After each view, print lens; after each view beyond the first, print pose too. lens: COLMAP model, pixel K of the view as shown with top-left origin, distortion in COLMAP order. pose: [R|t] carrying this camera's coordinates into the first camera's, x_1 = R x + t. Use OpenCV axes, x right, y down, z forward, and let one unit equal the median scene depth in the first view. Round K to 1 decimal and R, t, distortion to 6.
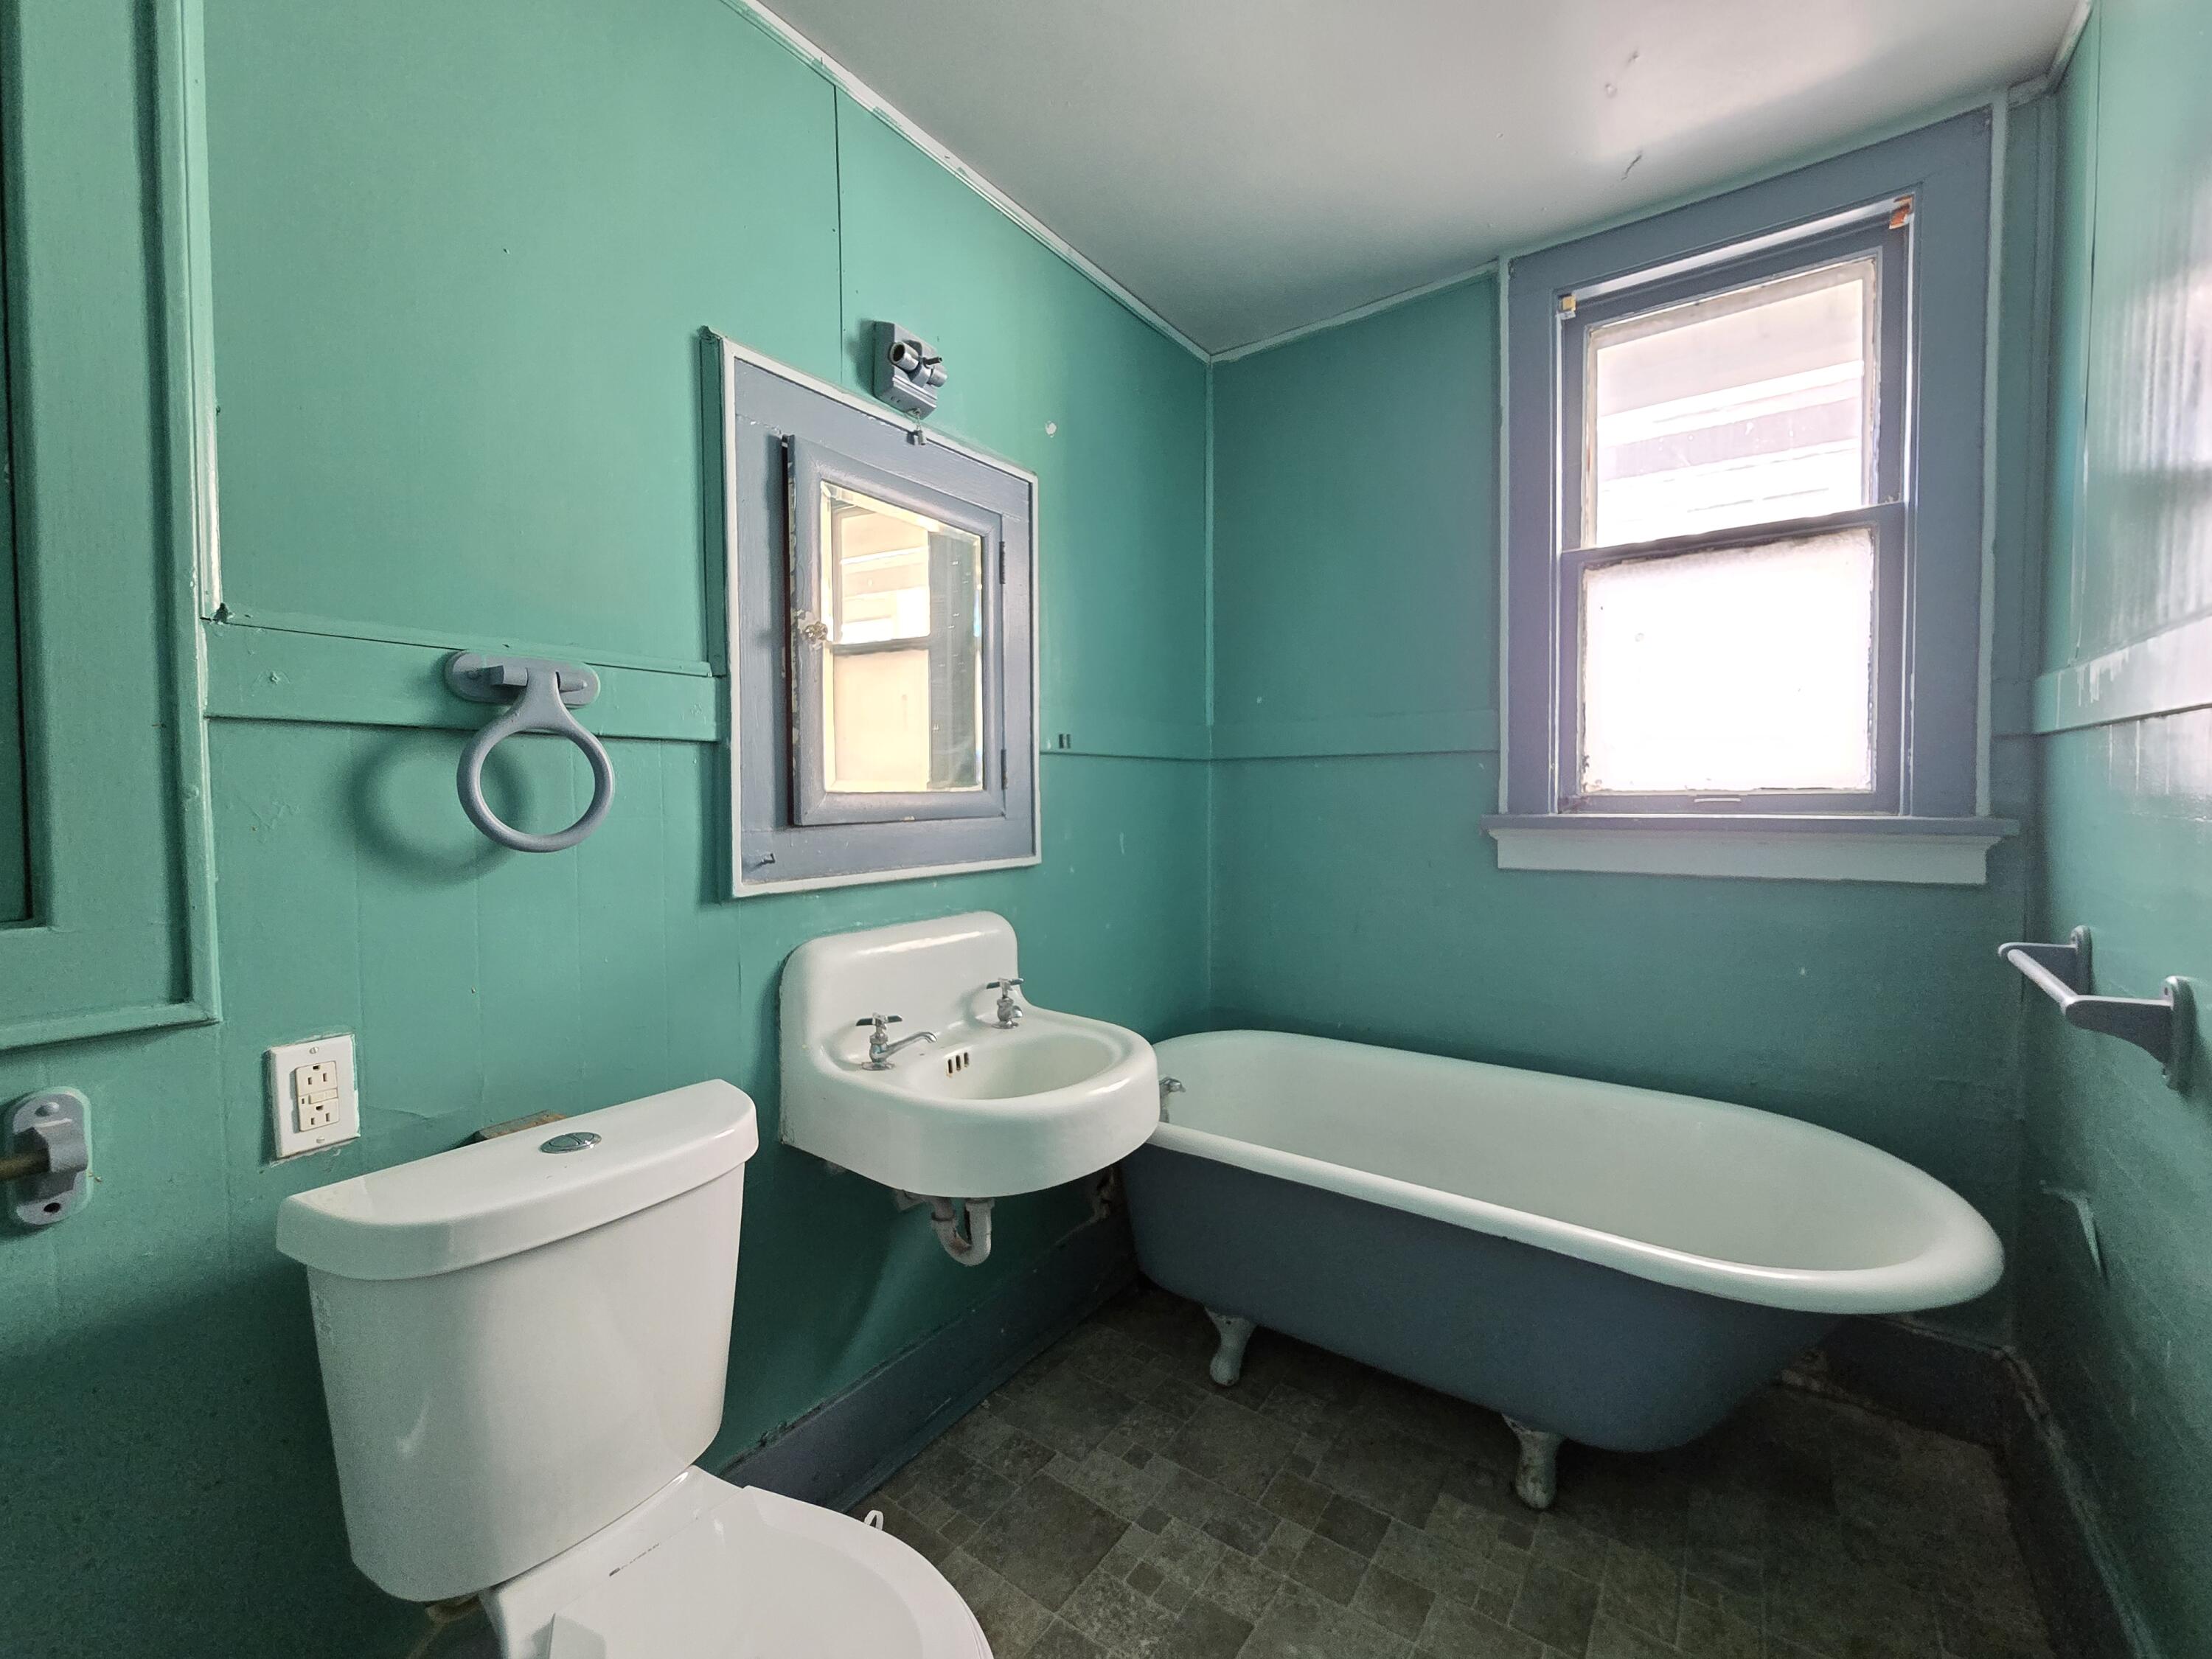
lens RADIAL K [[900.0, 0, 1103.8], [0, 900.0, 827.7], [0, 0, 1]] dist [-0.004150, 0.000395]
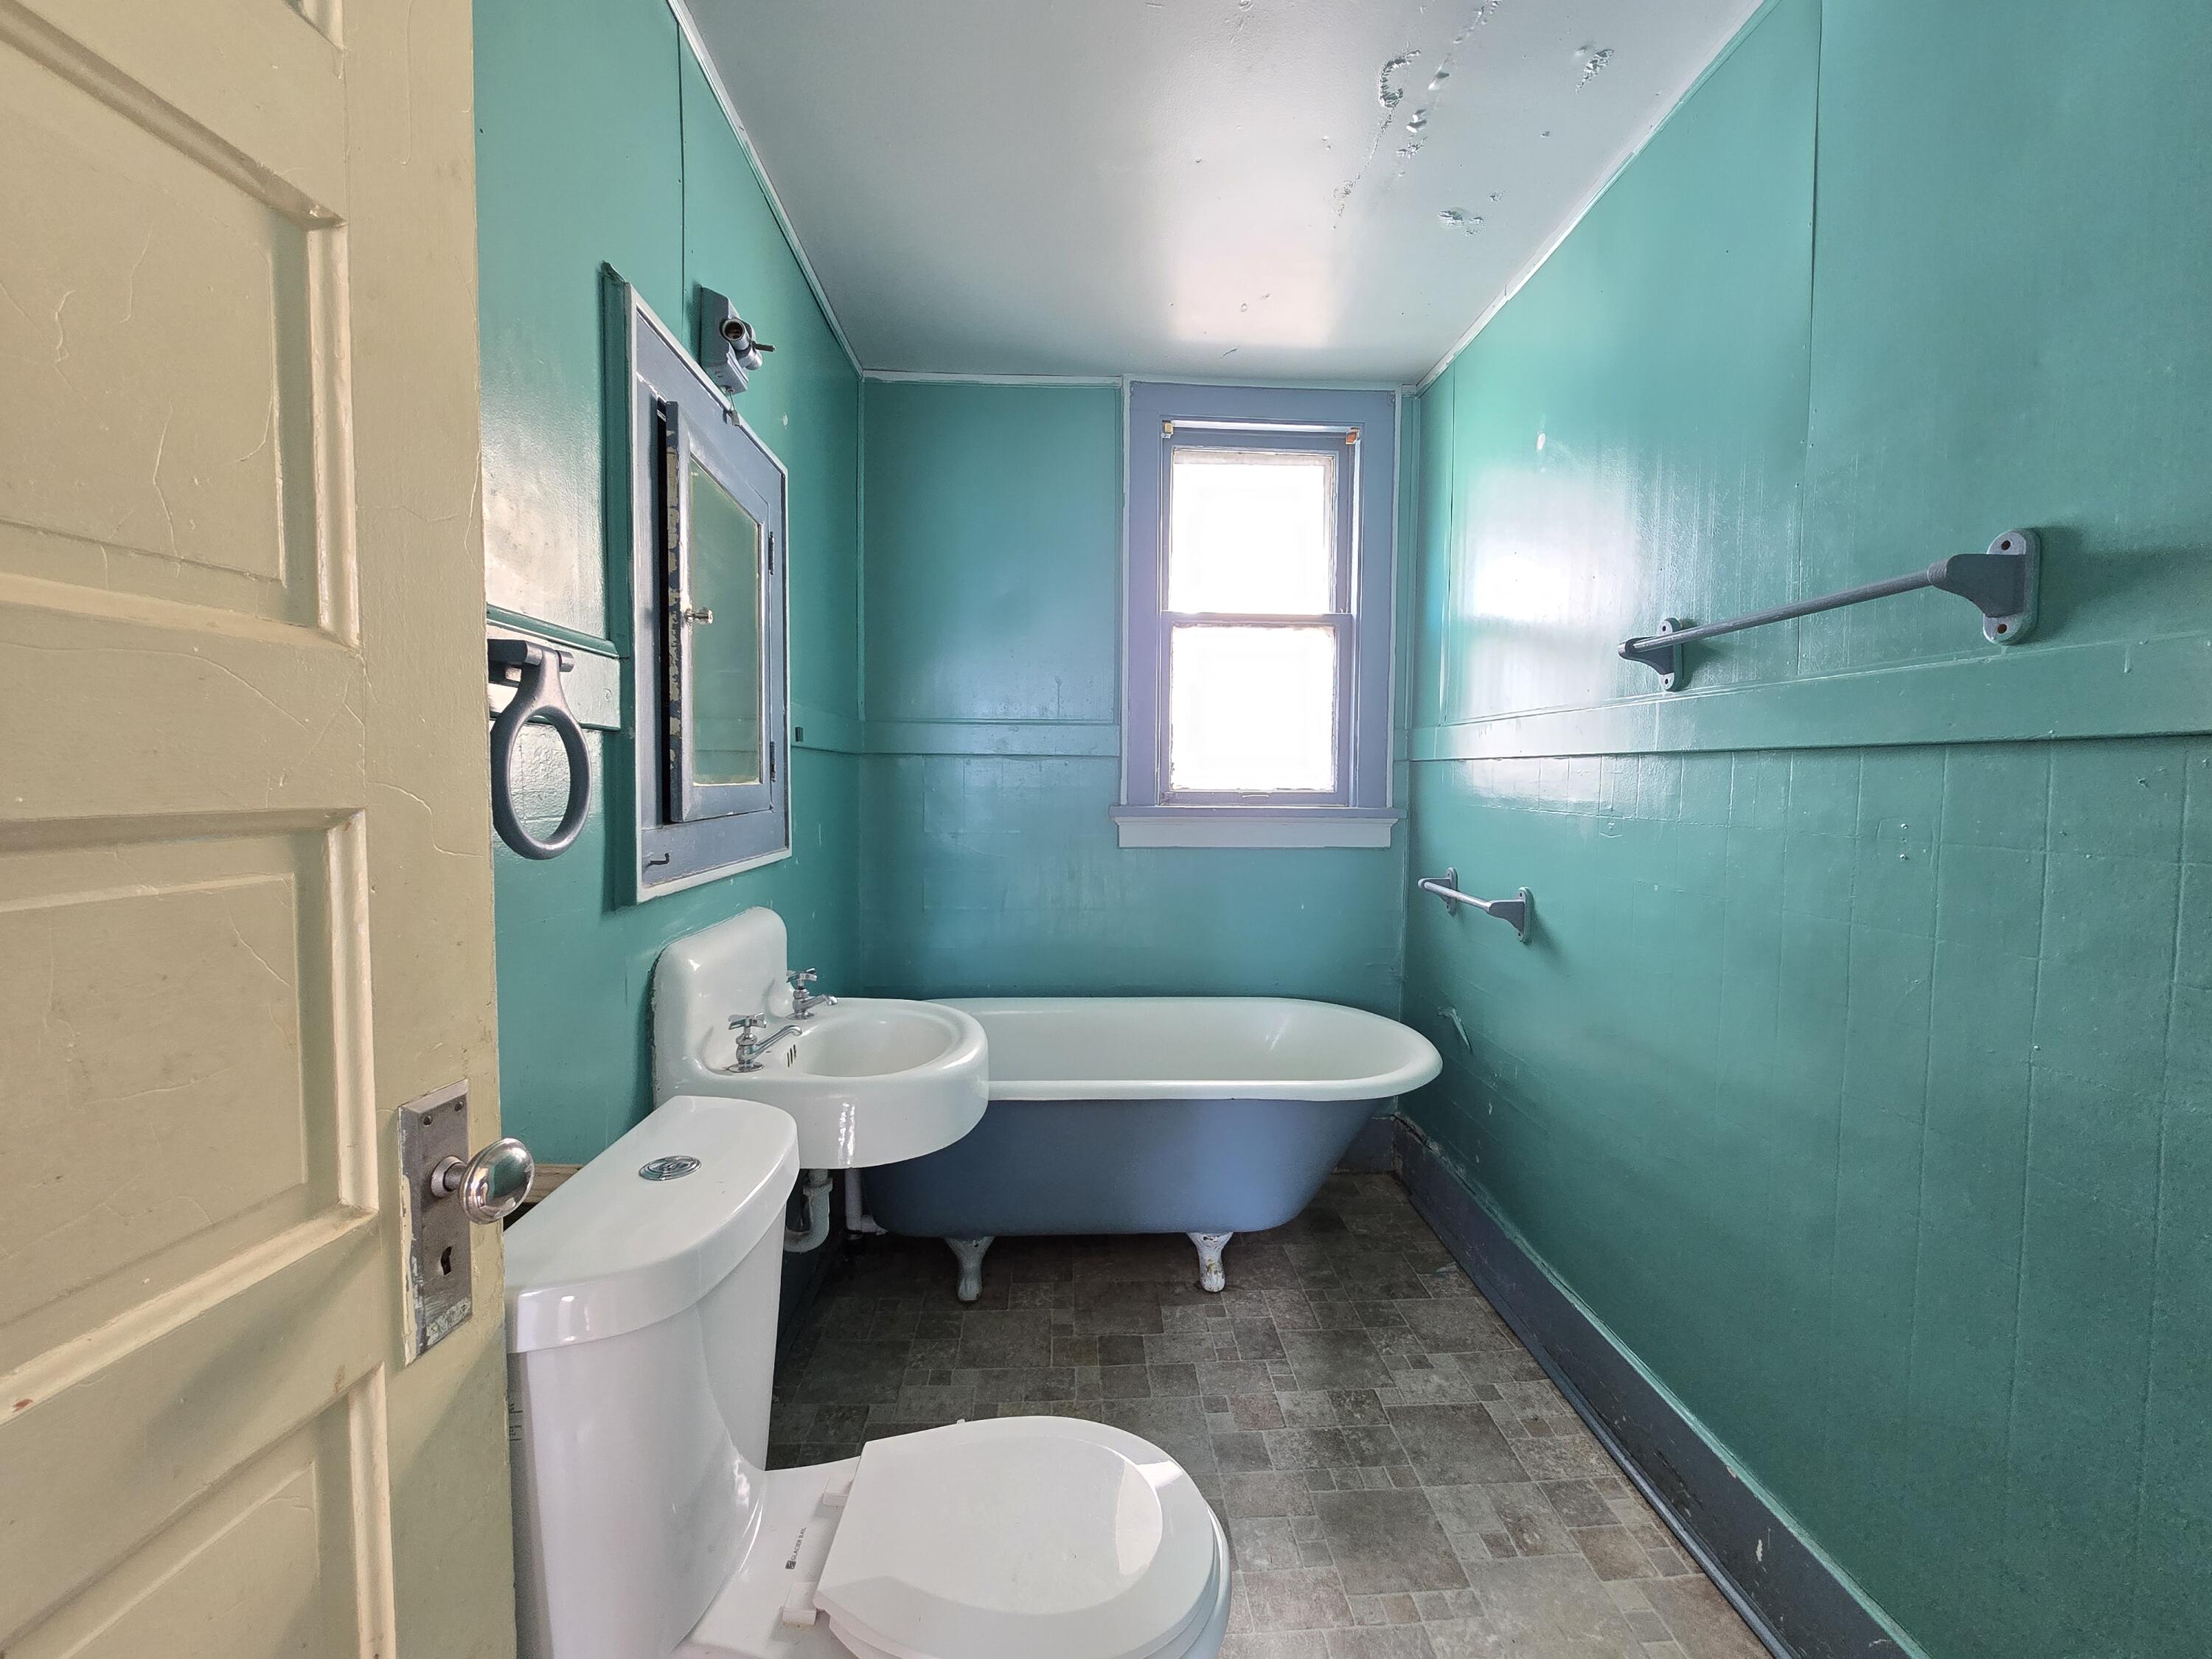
lens RADIAL K [[900.0, 0, 1100.0], [0, 900.0, 827.2], [0, 0, 1]] dist [-0.004150, 0.000395]
pose [[0.783412, -0.017941, 0.621244, -0.518495], [0.008730, 0.999802, 0.017864, -0.009402], [-0.621442, -0.008571, 0.783413, -0.002575]]
